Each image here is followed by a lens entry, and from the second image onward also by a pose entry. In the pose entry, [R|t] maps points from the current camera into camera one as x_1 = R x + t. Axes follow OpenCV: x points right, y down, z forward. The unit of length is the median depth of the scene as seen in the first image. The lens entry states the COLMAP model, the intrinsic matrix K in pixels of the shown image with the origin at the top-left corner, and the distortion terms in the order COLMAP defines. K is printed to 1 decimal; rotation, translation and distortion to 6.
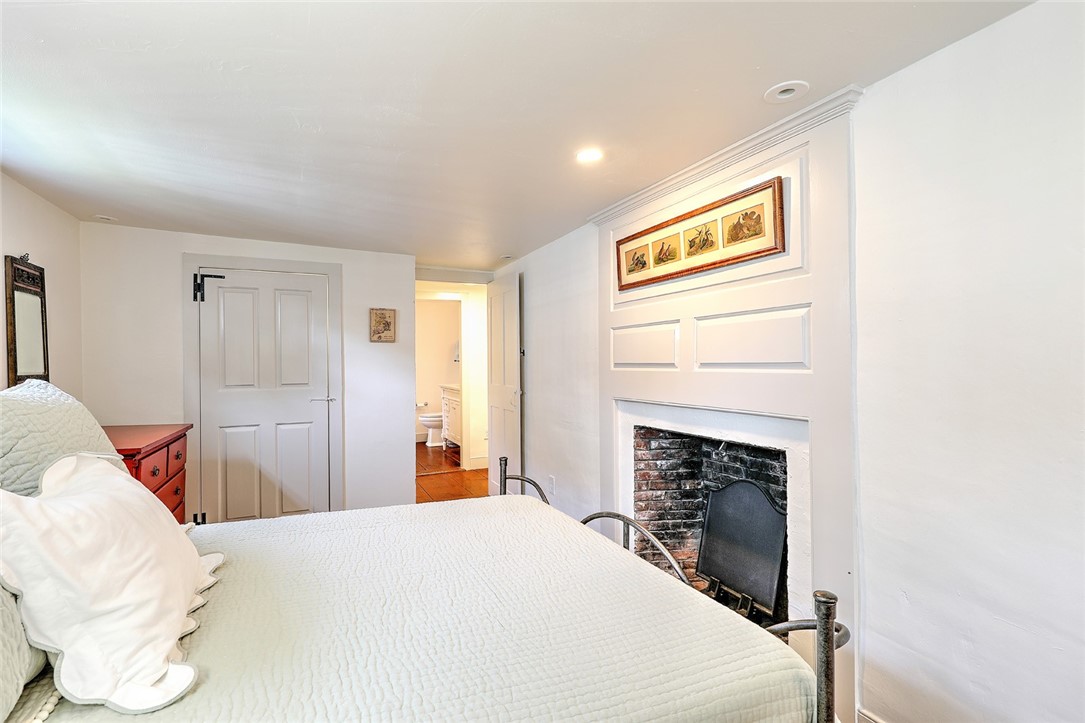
lens RADIAL K [[502.4, 0, 541.0], [0, 502.4, 362.6], [0, 0, 1]] dist [-0.001910, -0.000168]
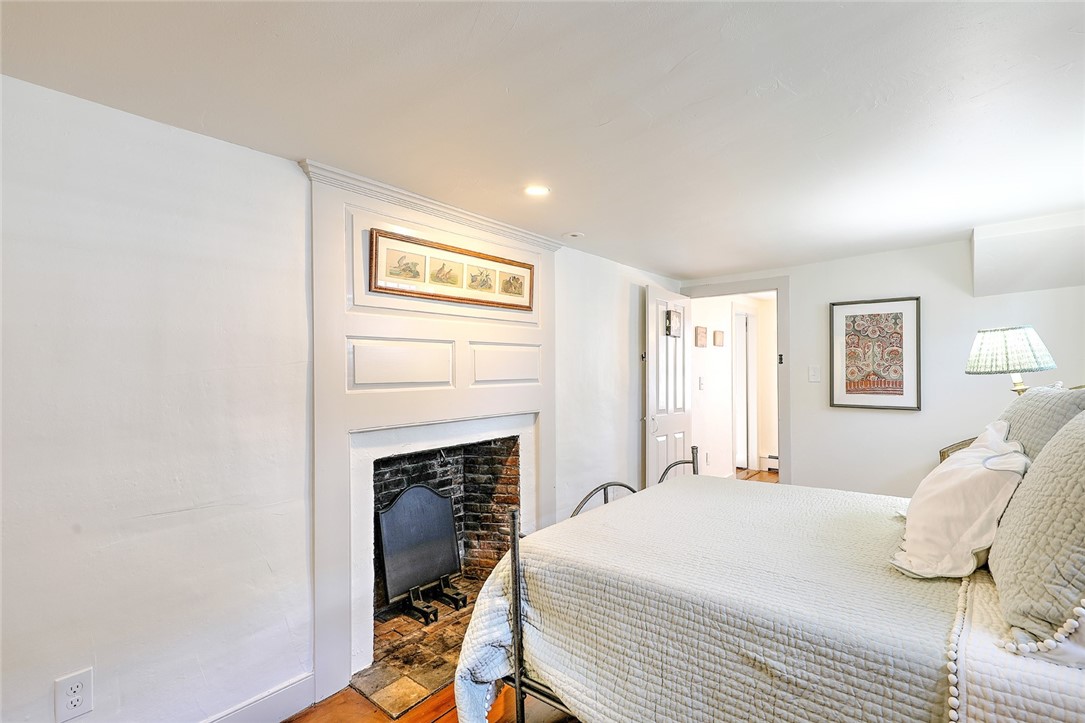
lens RADIAL K [[502.4, 0, 541.3], [0, 502.4, 361.0], [0, 0, 1]] dist [-0.001910, -0.000168]
pose [[-0.417487, 0.031739, 0.908129, -0.780913], [0.015490, 0.999493, -0.027811, -0.009514], [-0.908551, 0.002456, -0.417767, 1.278115]]
